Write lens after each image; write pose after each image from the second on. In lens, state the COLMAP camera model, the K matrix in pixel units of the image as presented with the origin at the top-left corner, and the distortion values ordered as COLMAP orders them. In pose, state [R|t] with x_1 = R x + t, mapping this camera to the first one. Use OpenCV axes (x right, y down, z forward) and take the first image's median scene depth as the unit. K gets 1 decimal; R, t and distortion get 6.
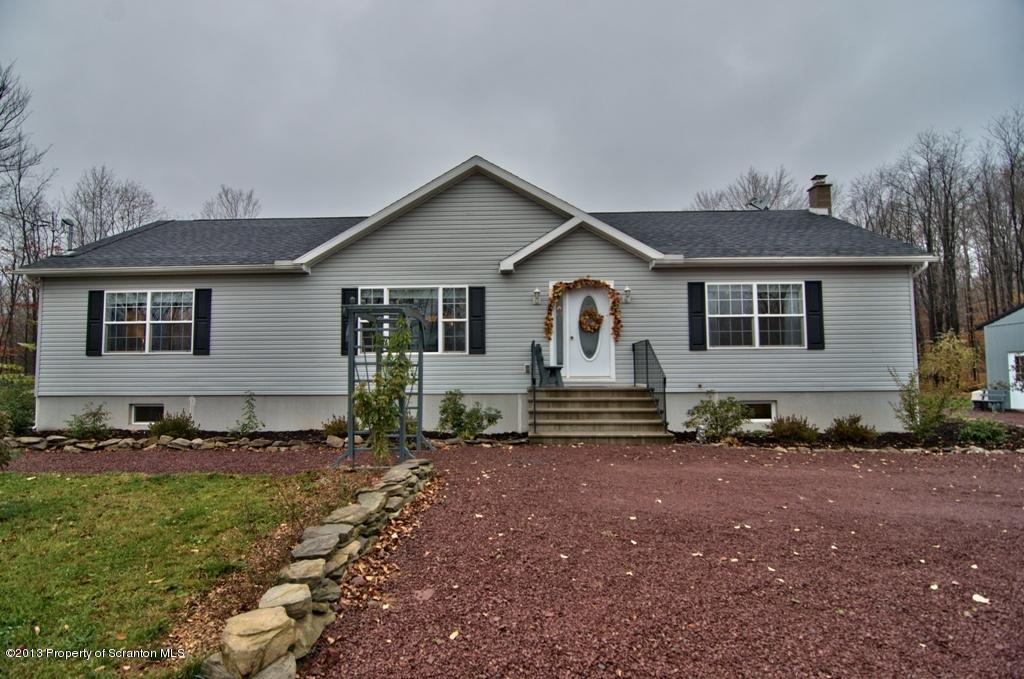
lens RADIAL K [[484.6, 0, 510.4], [0, 484.6, 346.2], [0, 0, 1]] dist [-0.010121, -0.006948]
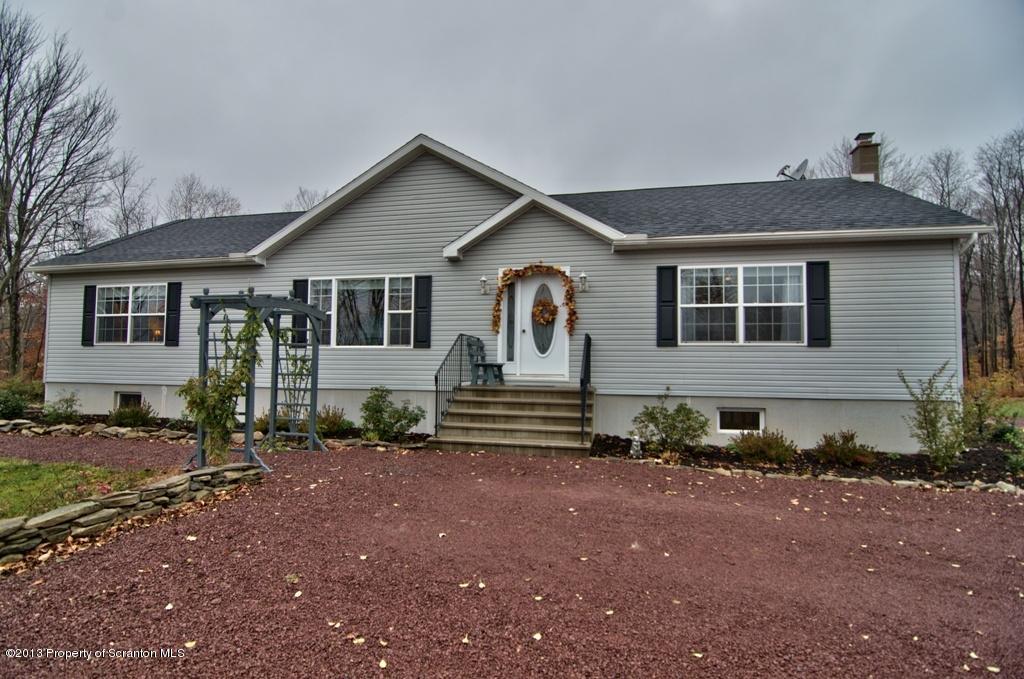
lens RADIAL K [[484.6, 0, 510.7], [0, 484.6, 347.2], [0, 0, 1]] dist [-0.010121, -0.006948]
pose [[0.983507, 0.010111, -0.180588, 0.269355], [-0.007242, 0.999837, 0.016539, -0.001971], [0.180726, -0.014958, 0.983420, 0.114433]]
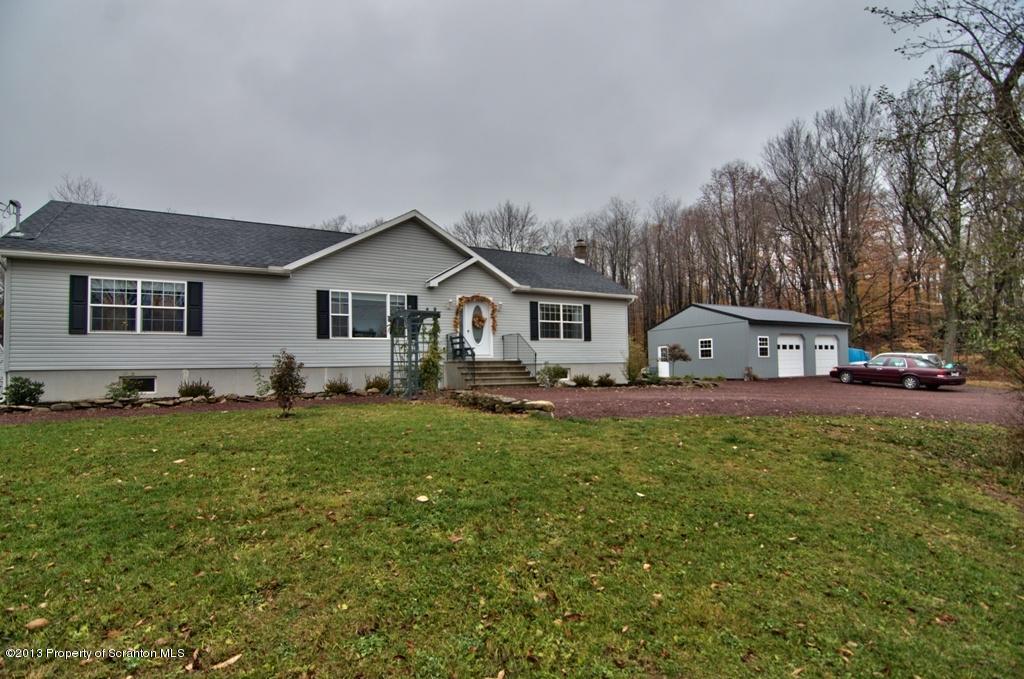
lens RADIAL K [[484.6, 0, 510.0], [0, 484.6, 344.7], [0, 0, 1]] dist [-0.010121, -0.006948]
pose [[0.863008, 0.016092, 0.504934, -0.578738], [-0.021647, 0.999752, 0.005136, 0.017844], [-0.504726, -0.015363, 0.863143, -0.478126]]
